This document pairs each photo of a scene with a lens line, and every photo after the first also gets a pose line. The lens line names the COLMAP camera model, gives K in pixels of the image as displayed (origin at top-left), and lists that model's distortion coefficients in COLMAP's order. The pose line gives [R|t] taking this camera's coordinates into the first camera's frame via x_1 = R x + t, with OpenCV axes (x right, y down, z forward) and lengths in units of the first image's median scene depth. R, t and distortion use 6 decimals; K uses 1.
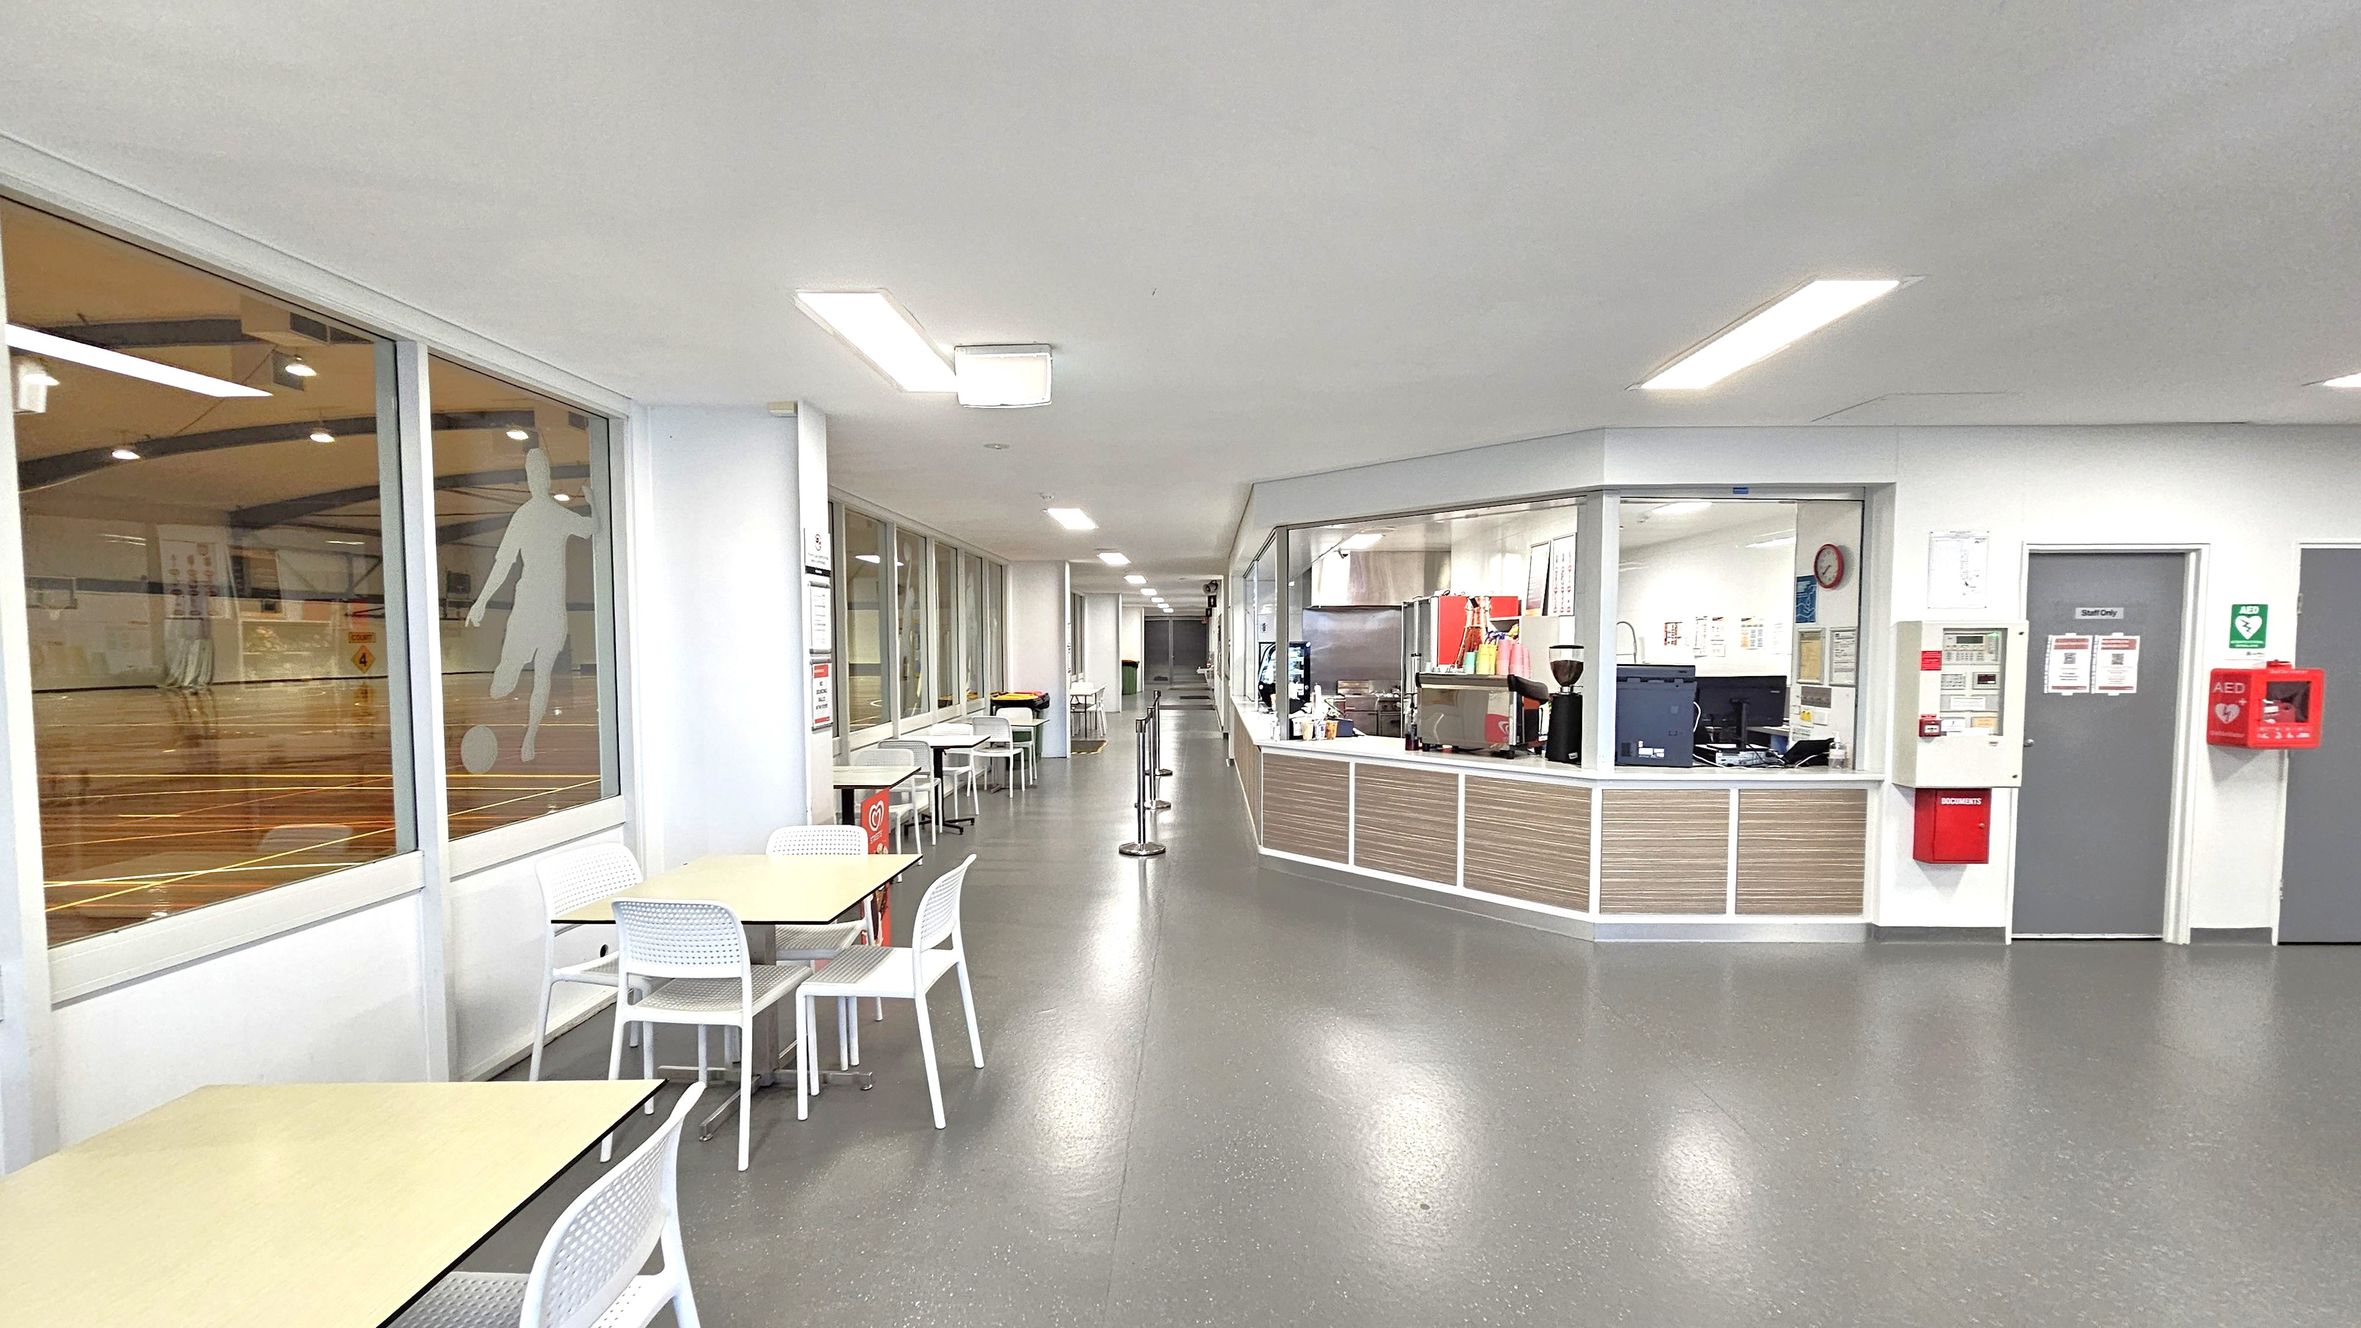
lens RADIAL K [[962.1, 0, 1180.5], [0, 962.1, 694.2], [0, 0, 1]] dist [-0.002386, -0.000105]
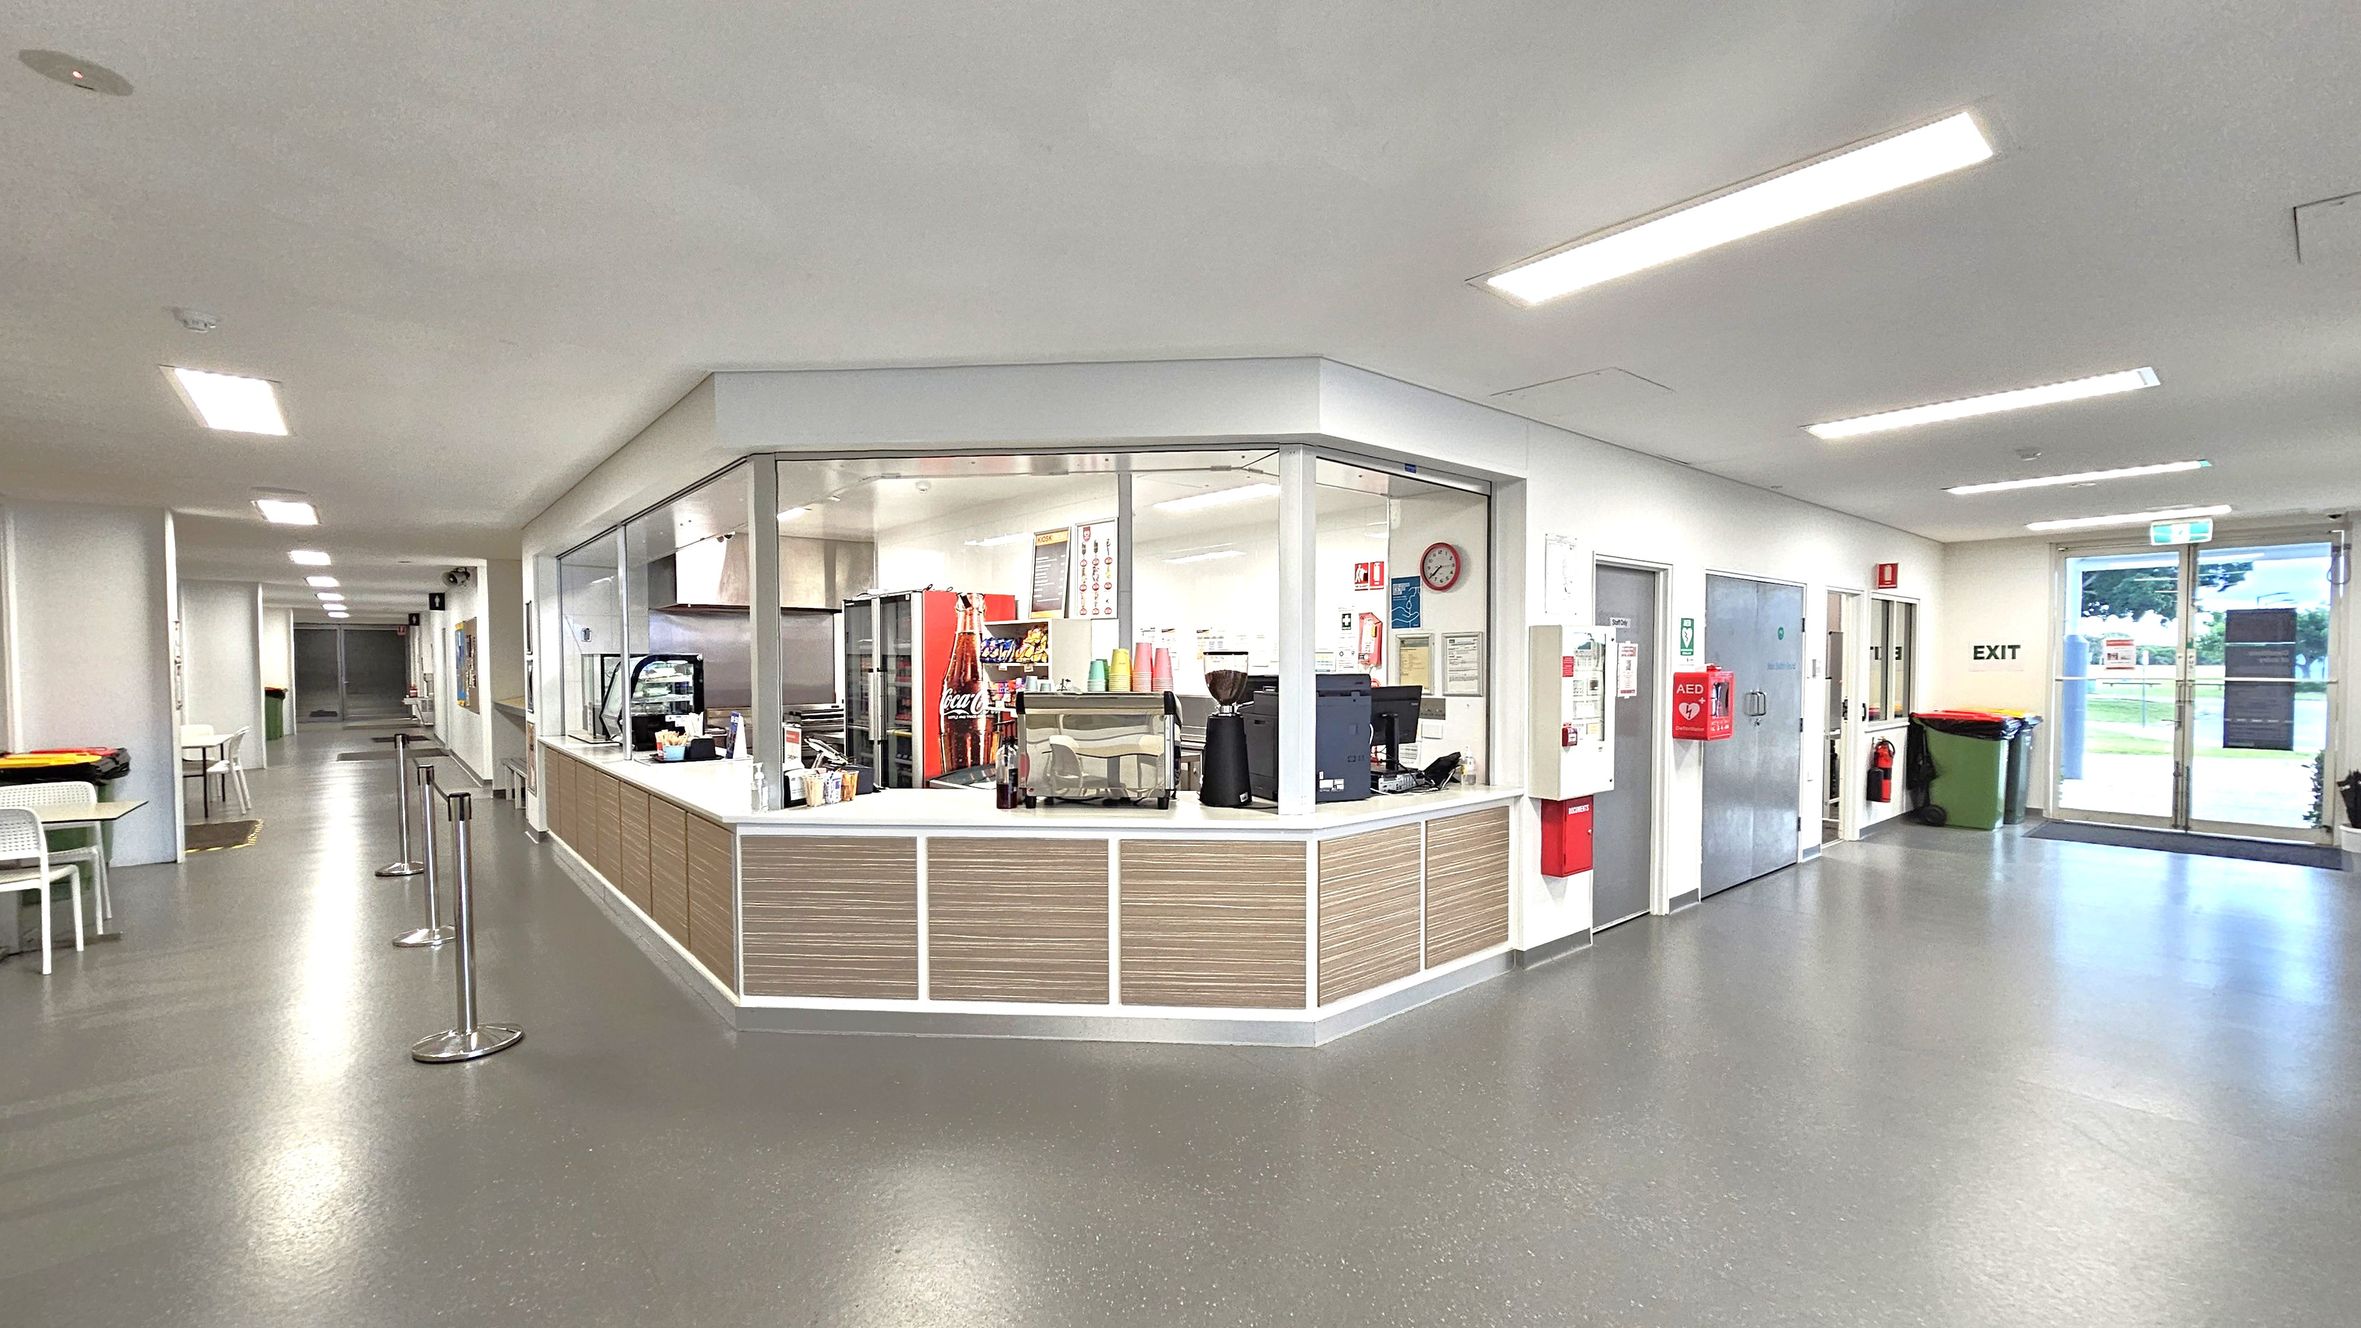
lens RADIAL K [[962.1, 0, 1180.5], [0, 962.1, 694.2], [0, 0, 1]] dist [-0.002386, -0.000105]
pose [[0.745005, -0.022866, 0.666667, -0.129076], [0.037182, 0.999282, -0.007276, -0.013066], [-0.666022, 0.030209, 0.745320, 0.477307]]
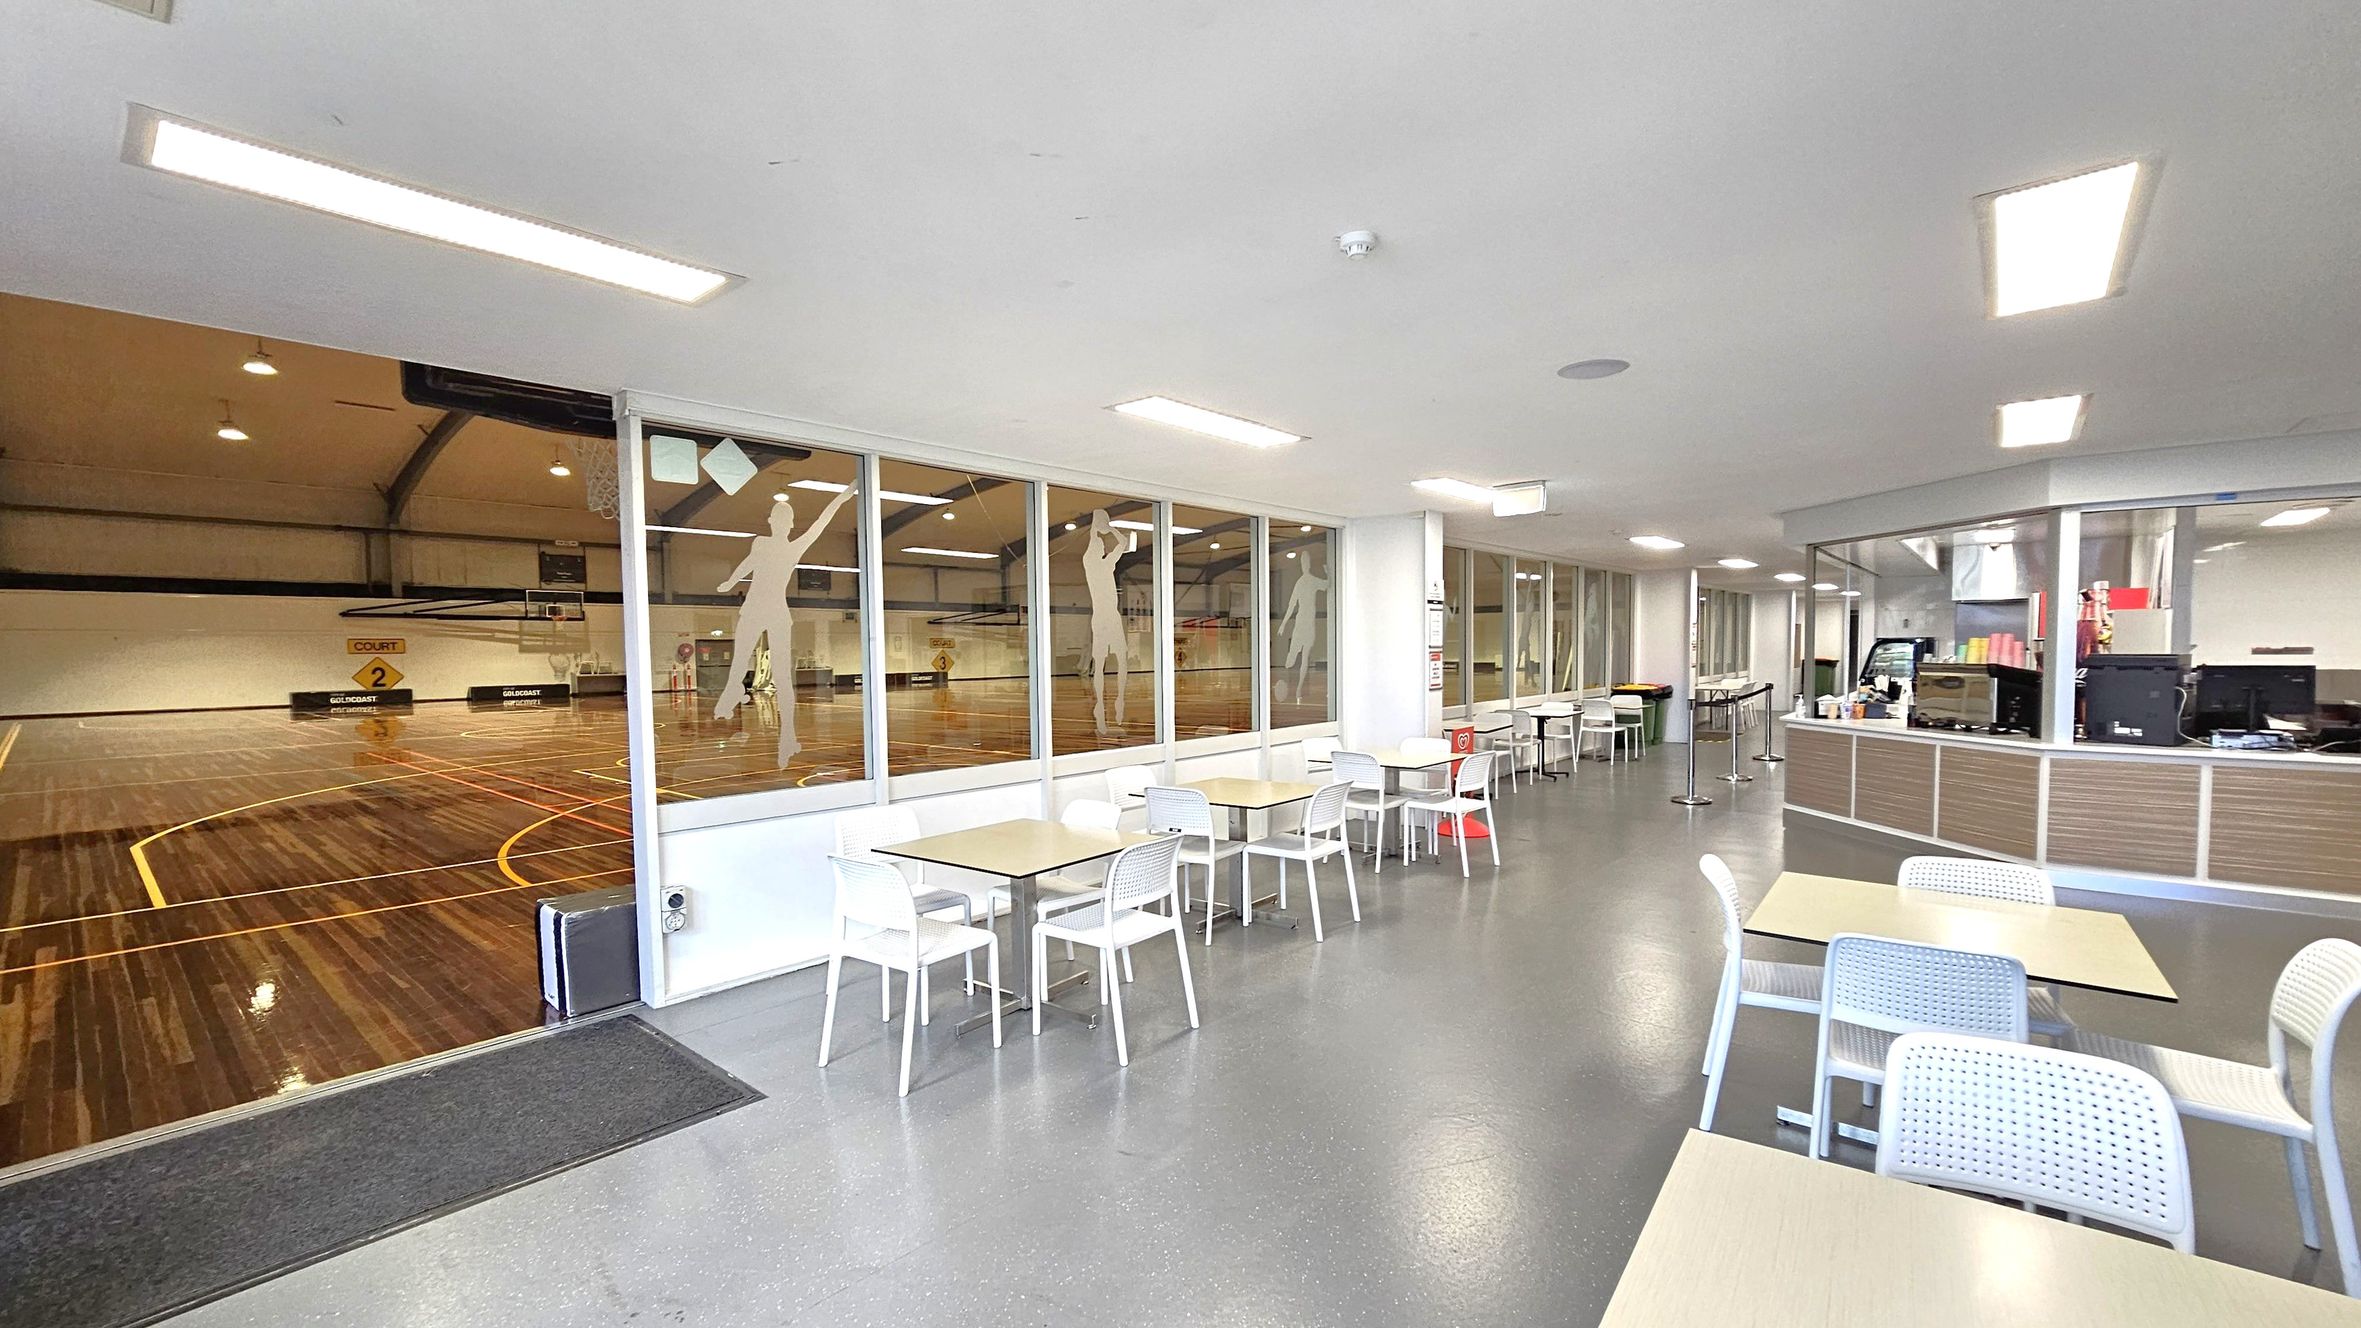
lens RADIAL K [[962.1, 0, 1180.5], [0, 962.1, 694.2], [0, 0, 1]] dist [-0.002386, -0.000105]
pose [[0.766492, 0.025392, -0.641752, 0.350331], [-0.026026, 0.999625, 0.008467, 0.034945], [0.641726, 0.010212, 0.766866, -0.574336]]
